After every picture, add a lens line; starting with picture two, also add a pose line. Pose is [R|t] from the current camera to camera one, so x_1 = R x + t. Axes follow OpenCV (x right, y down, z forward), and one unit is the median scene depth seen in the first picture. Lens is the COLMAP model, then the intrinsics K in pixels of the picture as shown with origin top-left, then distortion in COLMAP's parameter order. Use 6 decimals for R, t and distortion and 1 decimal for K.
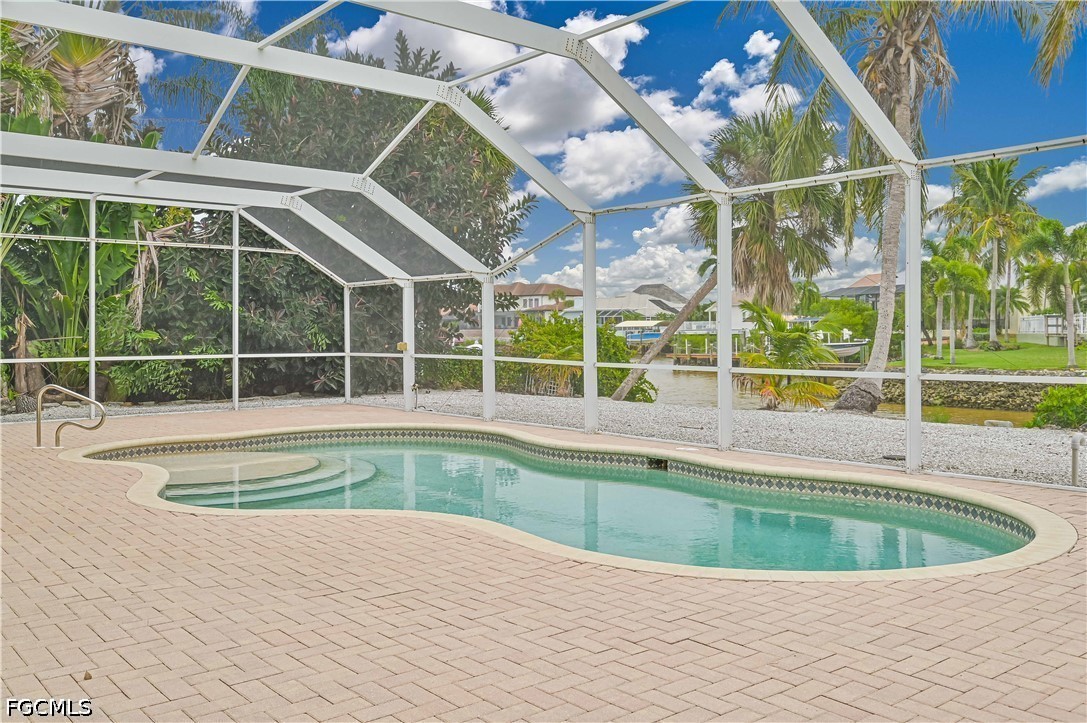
lens RADIAL K [[951.1, 0, 543.3], [0, 951.1, 355.5], [0, 0, 1]] dist [-0.009660, -0.004506]
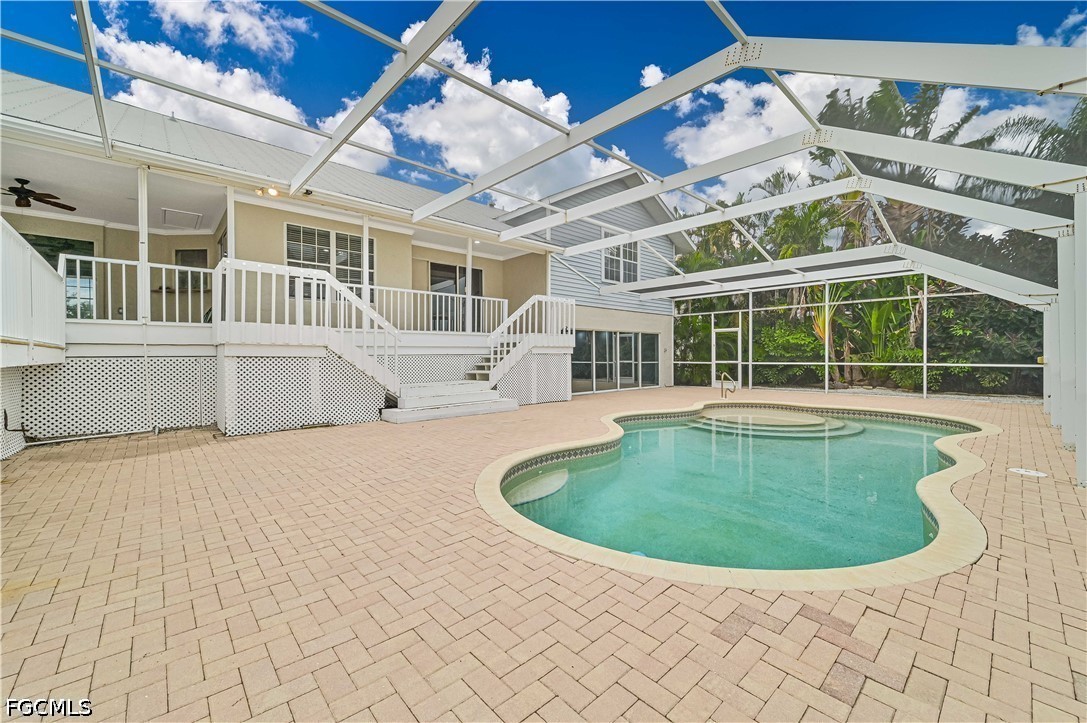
lens RADIAL K [[426.3, 0, 543.3], [0, 426.3, 360.6], [0, 0, 1]] dist [-0.001825, 0.000139]
pose [[0.051673, 0.015974, -0.998536, 0.428361], [-0.021318, 0.999662, 0.014889, -0.003503], [0.998436, 0.020518, 0.051996, 0.402317]]
